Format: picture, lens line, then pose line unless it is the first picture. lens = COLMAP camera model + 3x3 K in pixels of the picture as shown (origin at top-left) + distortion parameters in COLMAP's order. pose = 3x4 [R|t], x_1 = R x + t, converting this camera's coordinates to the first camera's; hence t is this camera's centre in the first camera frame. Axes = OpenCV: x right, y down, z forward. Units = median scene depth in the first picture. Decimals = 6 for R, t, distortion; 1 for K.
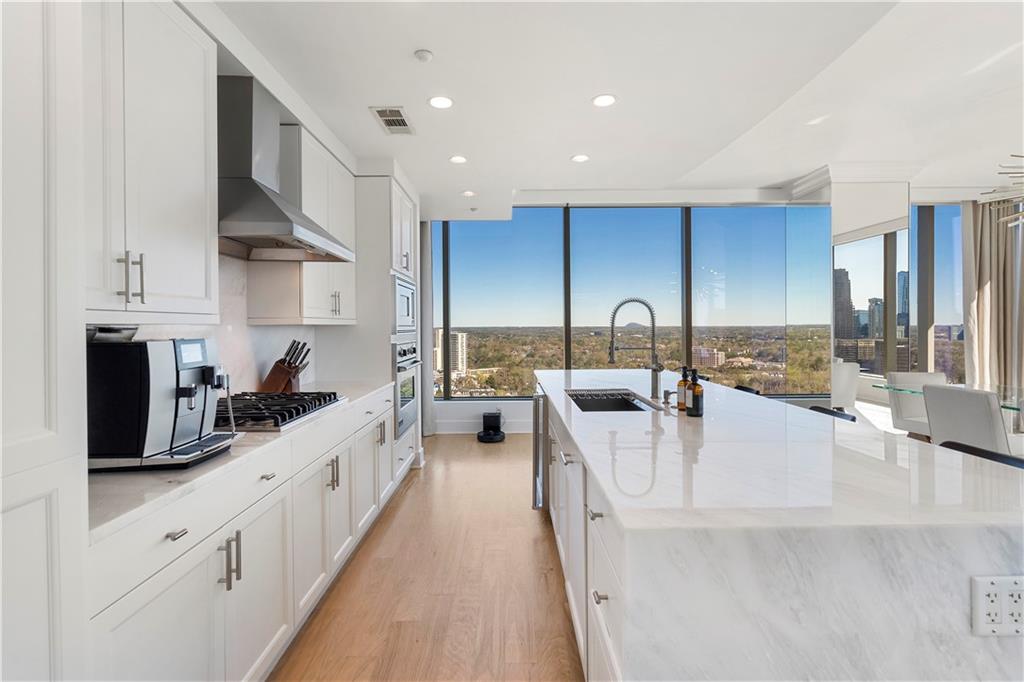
lens RADIAL K [[475.3, 0, 510.4], [0, 475.3, 325.7], [0, 0, 1]] dist [-0.001633, 0.000009]
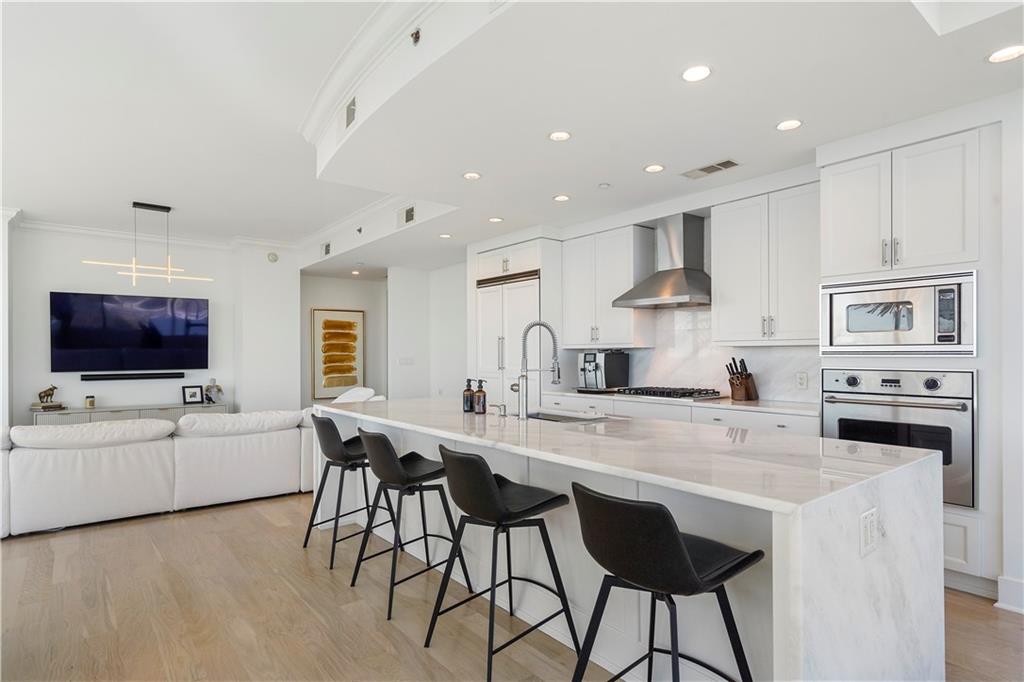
lens RADIAL K [[546.9, 0, 510.1], [0, 546.9, 352.8], [0, 0, 1]] dist [0.000089, 0.000360]
pose [[-0.782353, 0.007981, -0.622784, 1.007022], [0.008427, 0.999962, 0.002229, 0.007174], [0.622778, -0.003505, -0.782391, 1.809725]]
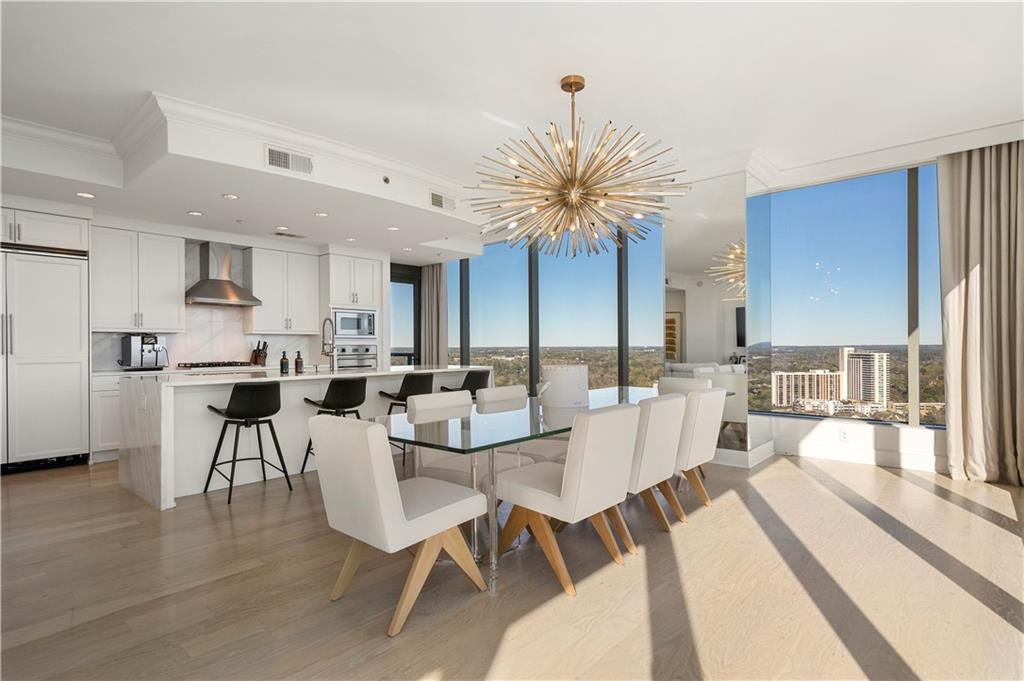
lens RADIAL K [[517.6, 0, 504.8], [0, 517.6, 345.9], [0, 0, 1]] dist [0.002503, 0.000774]
pose [[0.744198, 0.002270, -0.667955, 2.045601], [0.001020, 0.999989, 0.004535, 0.044186], [0.667958, -0.004056, 0.744188, -0.052306]]
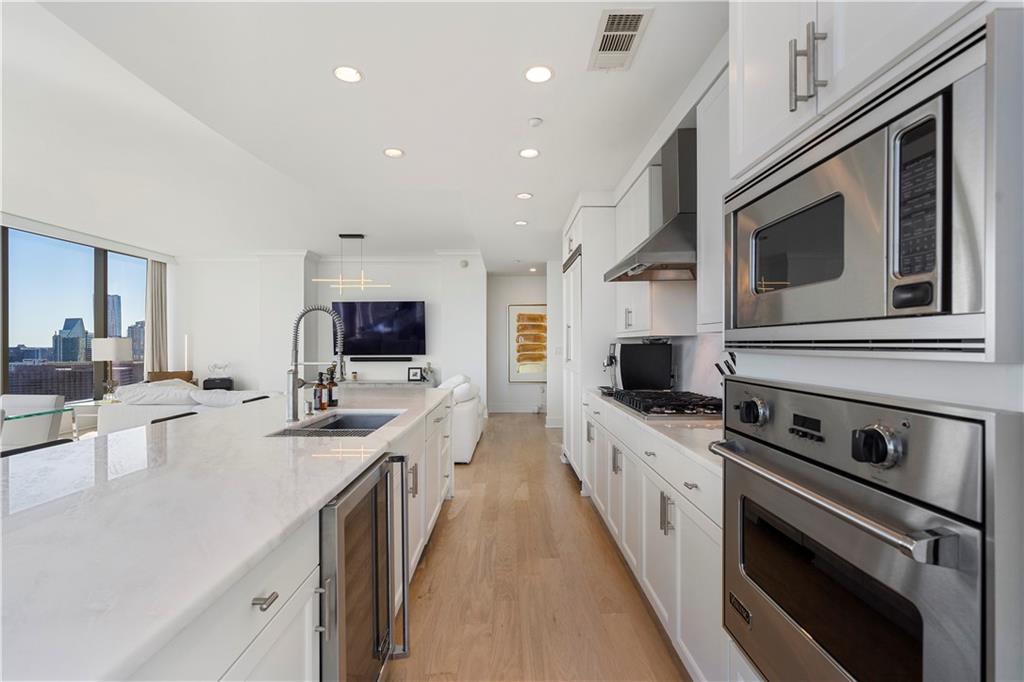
lens RADIAL K [[468.1, 0, 507.4], [0, 468.1, 343.7], [0, 0, 1]] dist [-0.004945, -0.000314]
pose [[-0.999972, 0.007031, 0.002722, -0.084210], [0.007029, 0.999975, -0.000587, 0.014311], [-0.002726, -0.000568, -0.999996, 1.767130]]
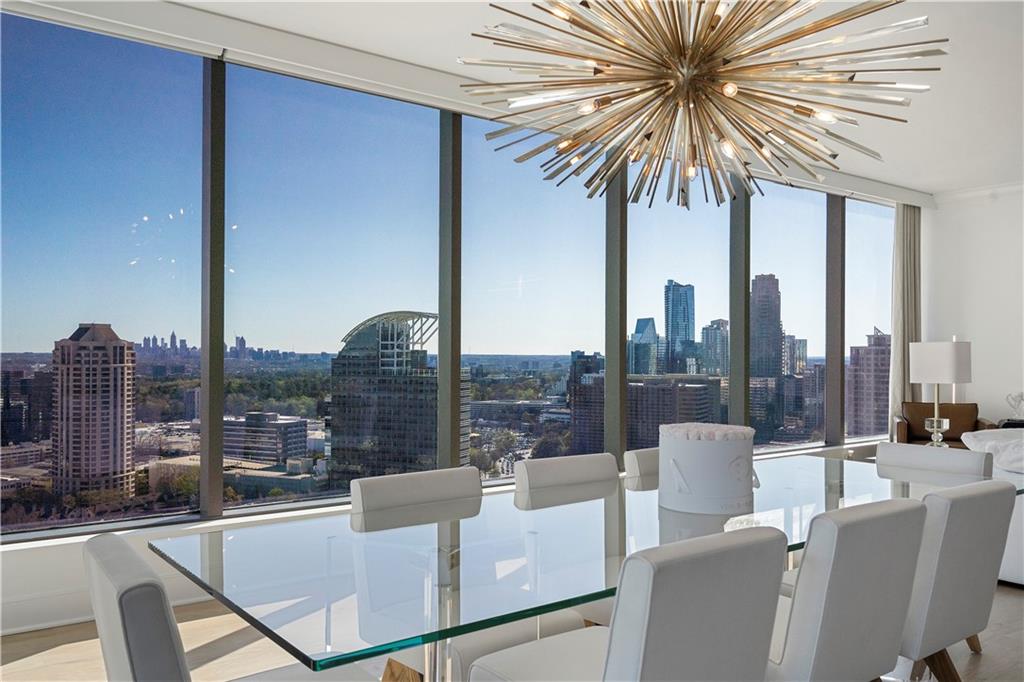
lens RADIAL K [[813.5, 0, 509.3], [0, 813.5, 345.1], [0, 0, 1]] dist [0.013506, -0.003245]
pose [[-0.608081, 0.008842, 0.793826, 0.713829], [-0.001782, 0.999920, -0.012502, 0.009594], [-0.793873, -0.009017, -0.608017, 1.728841]]
